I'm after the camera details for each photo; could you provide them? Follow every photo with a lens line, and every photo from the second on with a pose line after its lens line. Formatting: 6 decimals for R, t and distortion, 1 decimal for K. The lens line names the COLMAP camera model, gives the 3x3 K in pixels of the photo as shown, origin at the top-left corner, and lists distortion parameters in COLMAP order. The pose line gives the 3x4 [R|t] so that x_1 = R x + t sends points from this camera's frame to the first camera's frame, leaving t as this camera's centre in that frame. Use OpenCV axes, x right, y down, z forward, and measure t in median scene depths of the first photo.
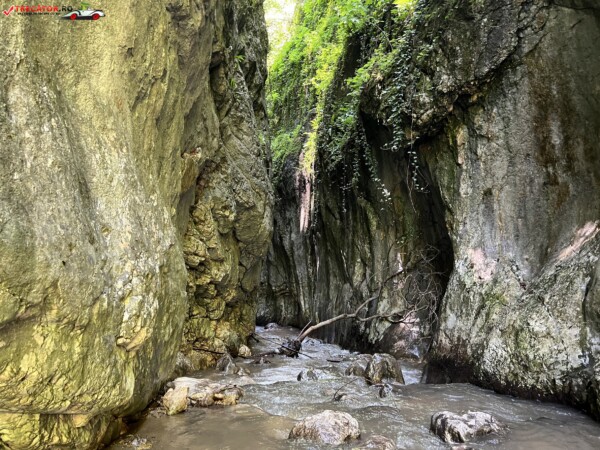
lens RADIAL K [[448.1, 0, 300.0], [0, 448.1, 225.0], [0, 0, 1]] dist [0.057167, -0.062733]
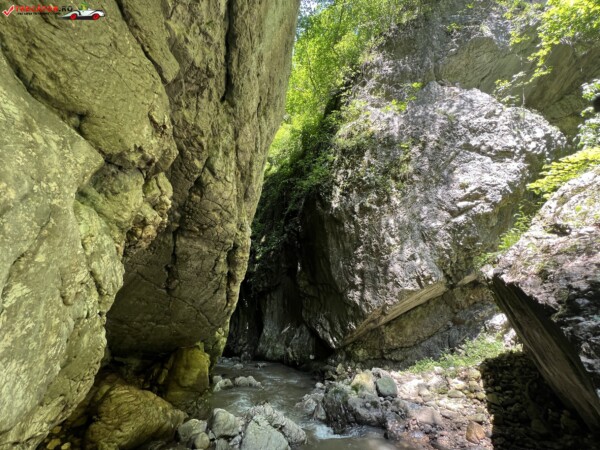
lens RADIAL K [[238.6, 0, 300.7], [0, 238.6, 229.0], [0, 0, 1]] dist [0.001608, 0.000303]
pose [[0.893463, 0.178521, 0.412133, -0.398373], [-0.074534, 0.963823, -0.255911, -0.262932], [-0.442909, 0.197929, 0.874446, -1.197514]]
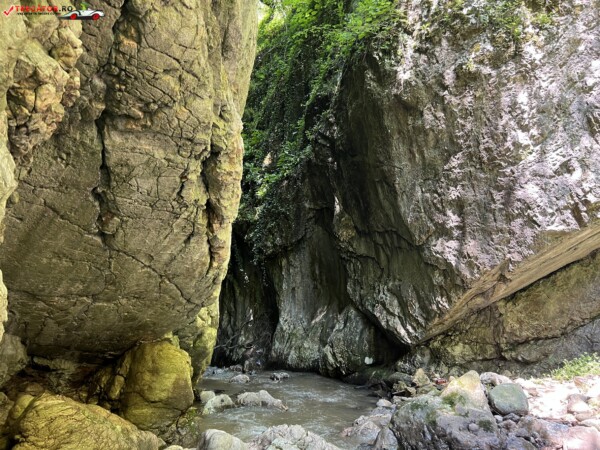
lens RADIAL K [[448.1, 0, 300.0], [0, 448.1, 225.0], [0, 0, 1]] dist [0.057167, -0.062733]
pose [[0.933437, 0.058769, 0.353895, -0.390084], [-0.033795, 0.996509, -0.076346, -0.219826], [-0.357146, 0.059304, 0.932164, -1.182027]]
